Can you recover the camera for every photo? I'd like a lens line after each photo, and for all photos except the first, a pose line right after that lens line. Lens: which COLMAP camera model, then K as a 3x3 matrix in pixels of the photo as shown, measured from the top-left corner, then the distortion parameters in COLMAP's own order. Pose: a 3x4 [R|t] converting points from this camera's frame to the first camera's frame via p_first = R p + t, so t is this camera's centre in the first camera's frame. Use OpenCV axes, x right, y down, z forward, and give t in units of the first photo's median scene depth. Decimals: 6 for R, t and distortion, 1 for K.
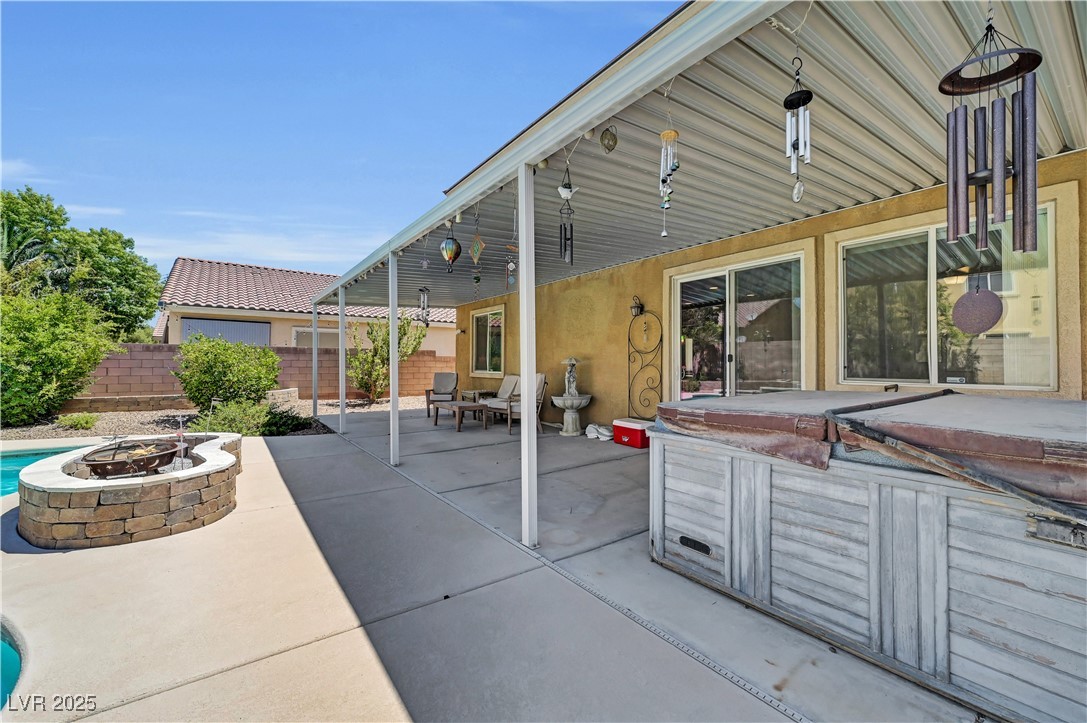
lens RADIAL K [[438.6, 0, 539.3], [0, 438.6, 362.9], [0, 0, 1]] dist [0.000131, -0.000577]
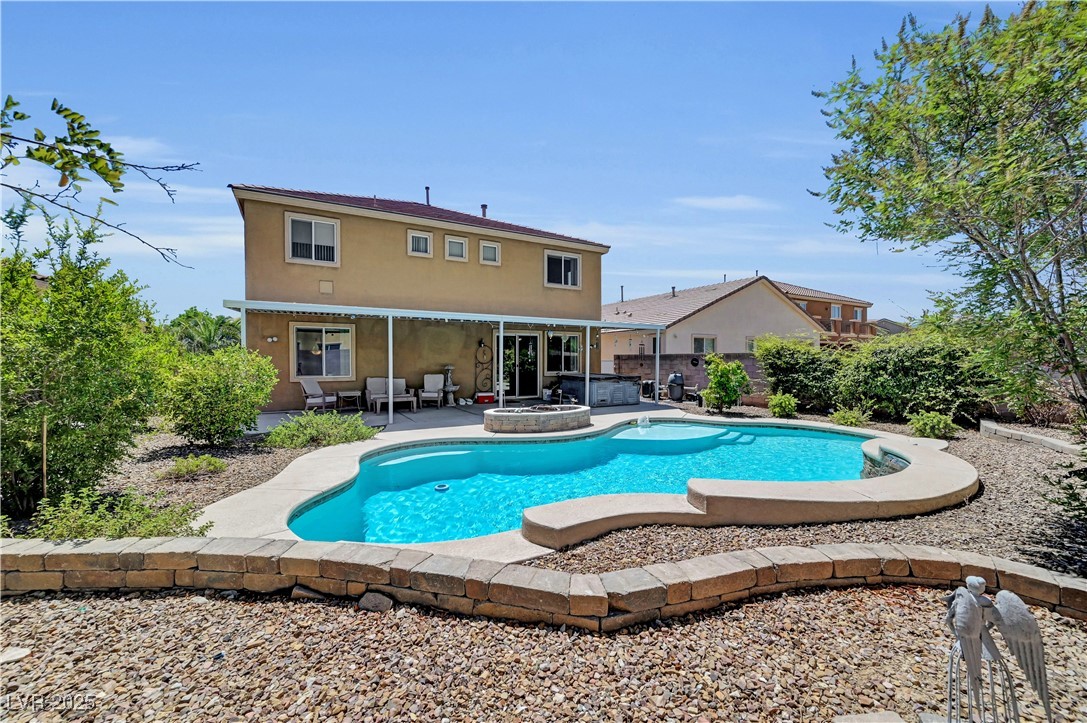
lens RADIAL K [[438.6, 0, 549.9], [0, 438.6, 357.2], [0, 0, 1]] dist [0.000131, -0.000577]
pose [[0.066974, 0.000506, 0.997755, -1.876257], [-0.005811, 0.999983, -0.000117, -0.052188], [-0.997738, -0.005791, 0.066976, 0.454354]]
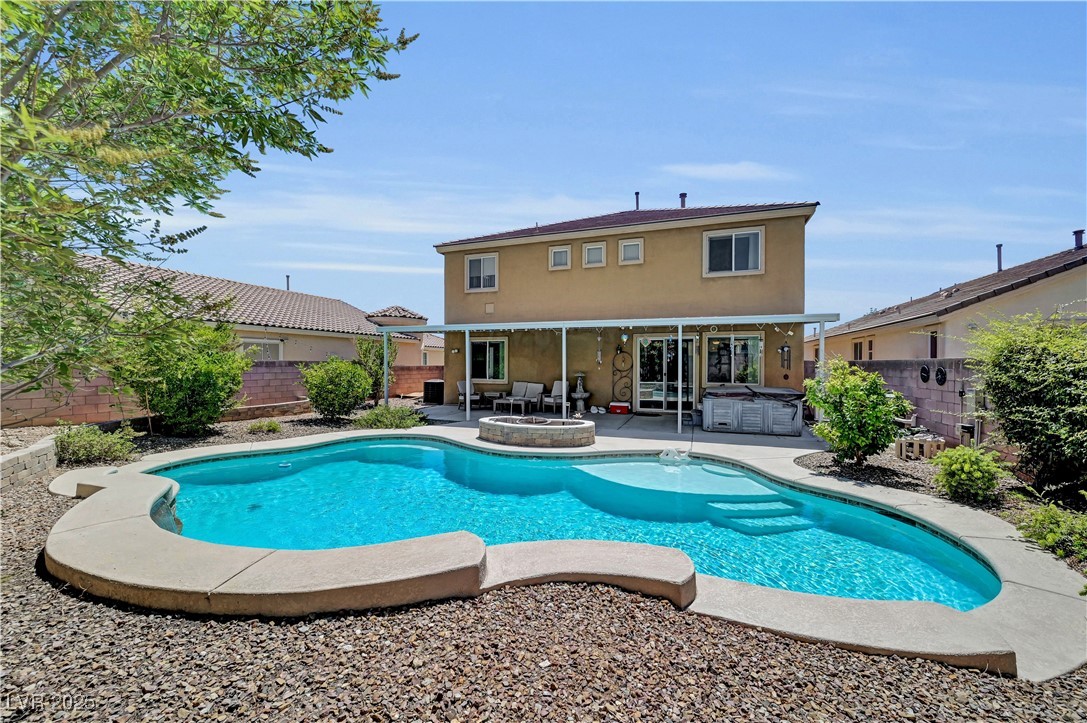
lens RADIAL K [[438.6, 0, 547.1], [0, 438.6, 364.5], [0, 0, 1]] dist [0.000131, -0.000577]
pose [[0.820956, 0.000558, 0.570991, -1.193275], [-0.005146, 0.999966, 0.006422, -0.061946], [-0.570968, -0.008210, 0.820931, -0.518911]]
